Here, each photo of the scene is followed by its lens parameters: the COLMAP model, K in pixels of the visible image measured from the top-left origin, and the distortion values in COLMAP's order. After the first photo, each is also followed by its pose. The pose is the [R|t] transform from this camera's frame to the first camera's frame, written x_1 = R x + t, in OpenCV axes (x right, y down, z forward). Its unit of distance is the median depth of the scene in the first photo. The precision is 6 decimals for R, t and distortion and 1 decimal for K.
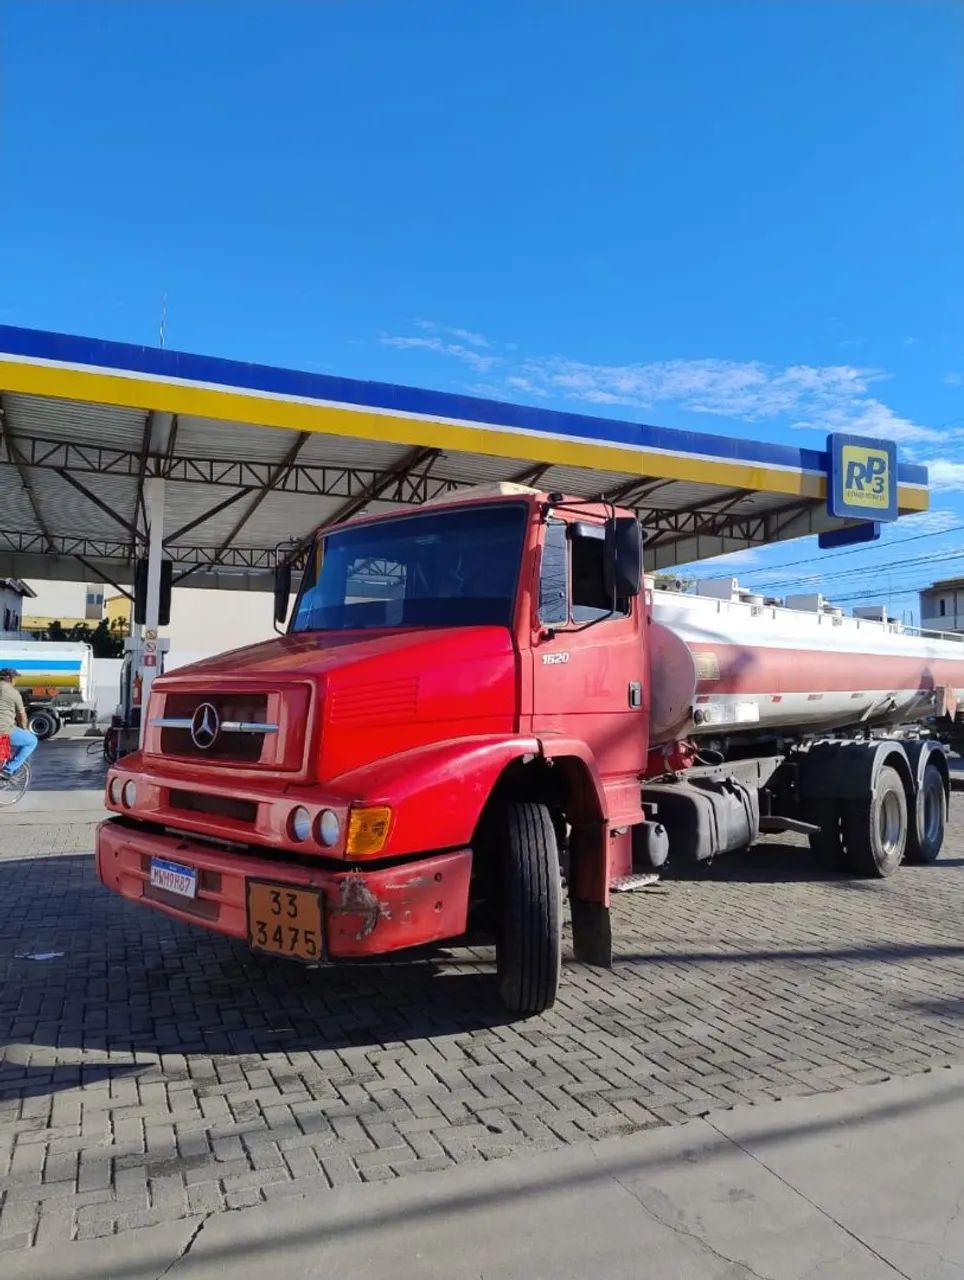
lens RADIAL K [[893.4, 0, 488.0], [0, 893.4, 643.2], [0, 0, 1]] dist [0.047440, -0.068794]
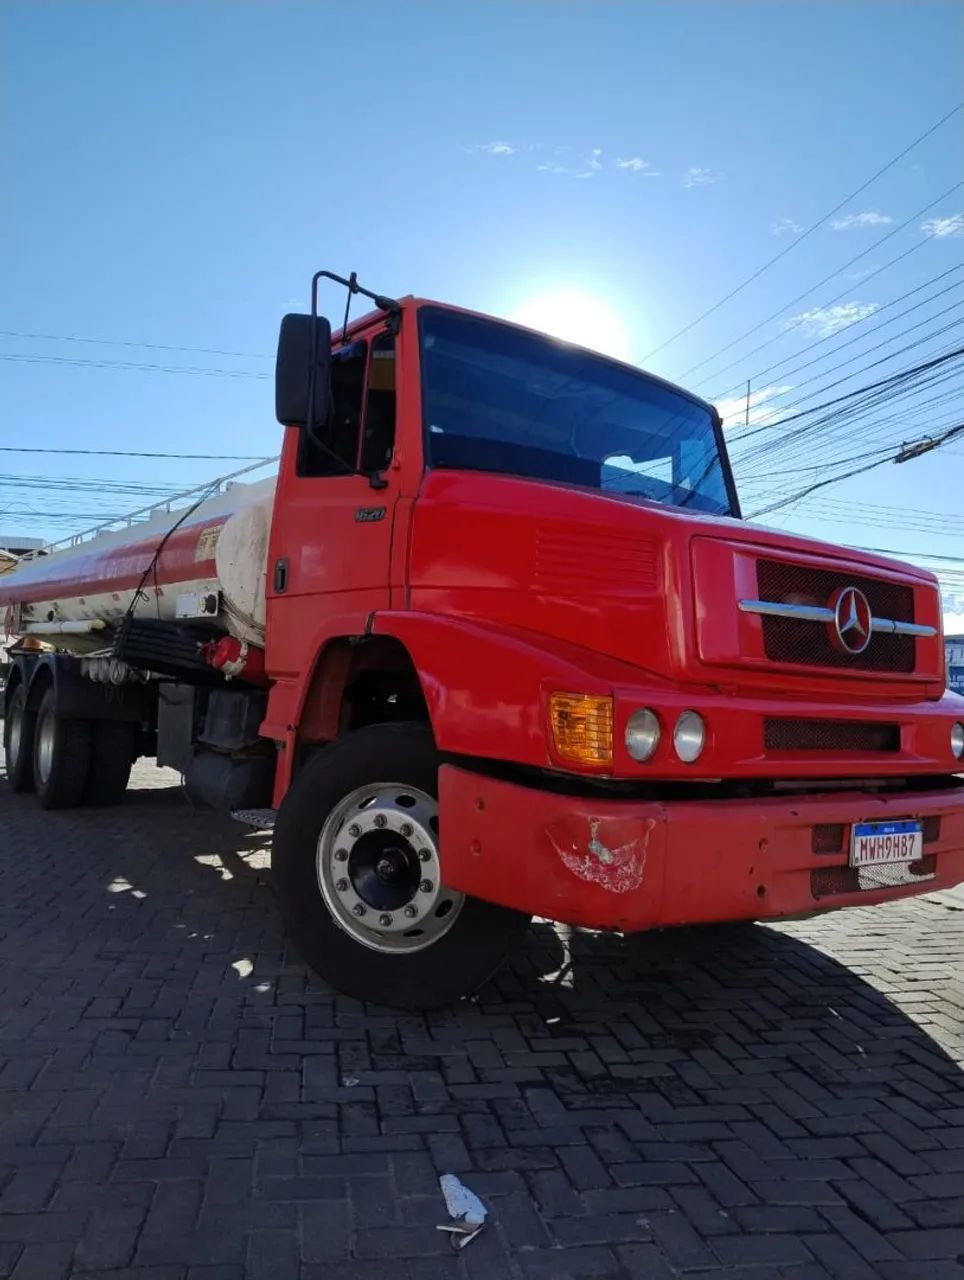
lens RADIAL K [[893.4, 0, 488.0], [0, 893.4, 643.2], [0, 0, 1]] dist [0.047440, -0.068794]
pose [[0.209751, 0.017429, 0.977599, -1.047735], [-0.117986, 0.992986, 0.007612, 0.138265], [-0.970610, -0.116939, 0.210337, 1.135972]]
